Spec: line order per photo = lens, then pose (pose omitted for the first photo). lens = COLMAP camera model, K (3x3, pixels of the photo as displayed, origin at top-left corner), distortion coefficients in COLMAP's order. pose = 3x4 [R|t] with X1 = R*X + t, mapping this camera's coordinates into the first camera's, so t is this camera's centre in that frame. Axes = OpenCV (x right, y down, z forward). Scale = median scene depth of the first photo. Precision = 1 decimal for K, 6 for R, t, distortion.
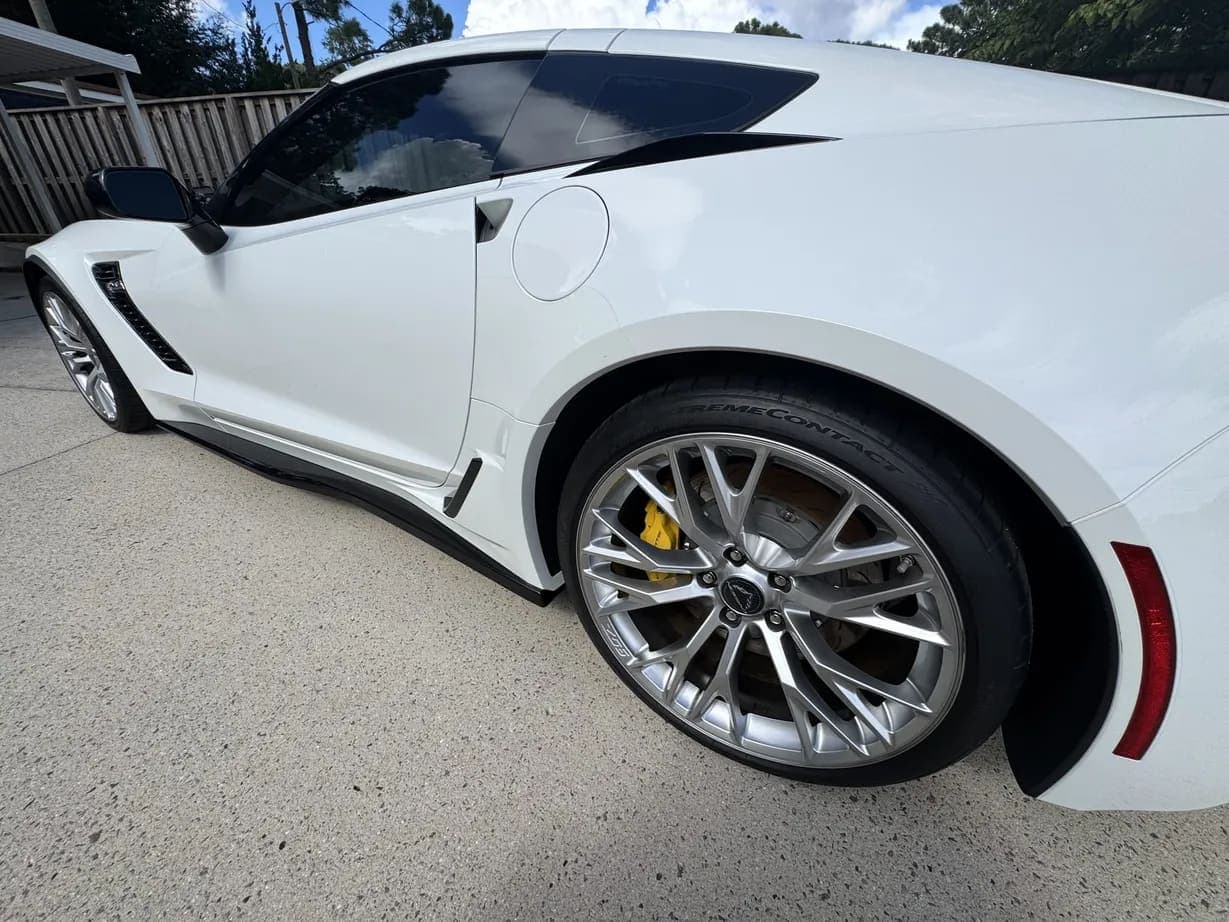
lens RADIAL K [[491.4, 0, 615.5], [0, 491.4, 457.8], [0, 0, 1]] dist [-0.003705, 0.000213]
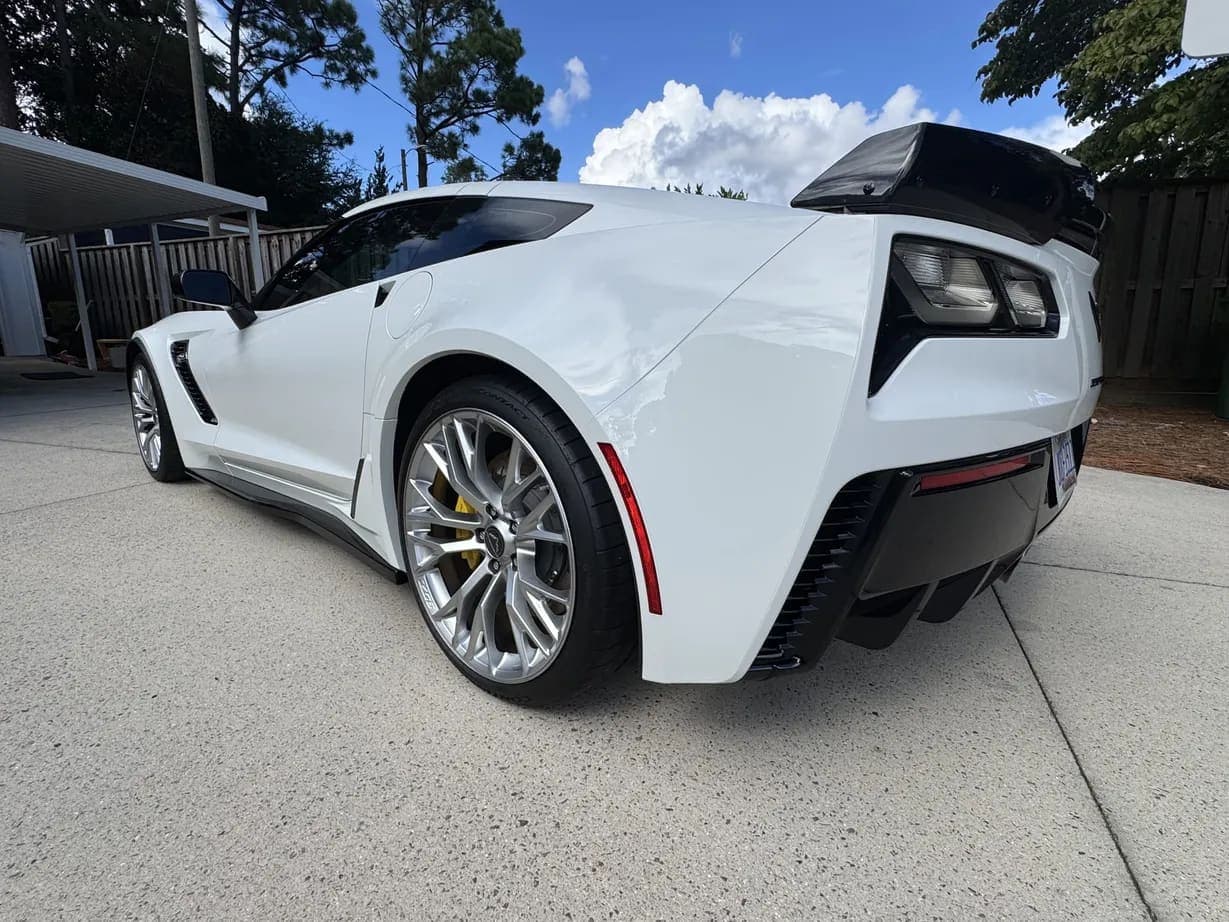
lens RADIAL K [[615.8, 0, 617.3], [0, 615.8, 460.7], [0, 0, 1]] dist [-0.006275, 0.000152]
pose [[0.982493, 0.044224, -0.180974, 0.330096], [-0.089018, 0.964787, -0.247510, 0.169670], [0.163655, 0.259287, 0.951834, -0.226405]]
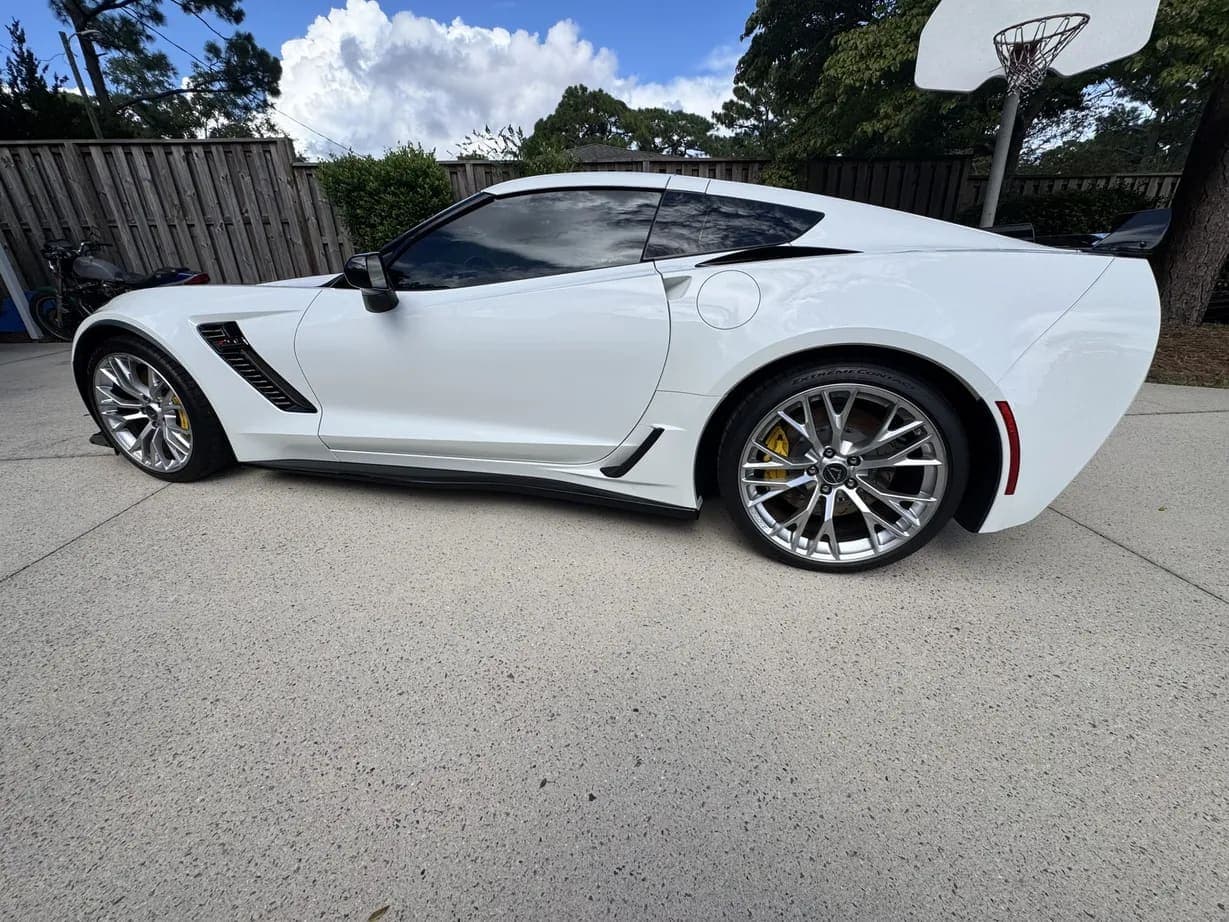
lens RADIAL K [[498.4, 0, 608.6], [0, 498.4, 458.0], [0, 0, 1]] dist [-0.004513, 0.000832]
pose [[0.961076, -0.113668, 0.251816, -0.405059], [0.131797, 0.989678, -0.056280, 0.079371], [-0.242820, 0.087278, 0.966137, -0.255801]]
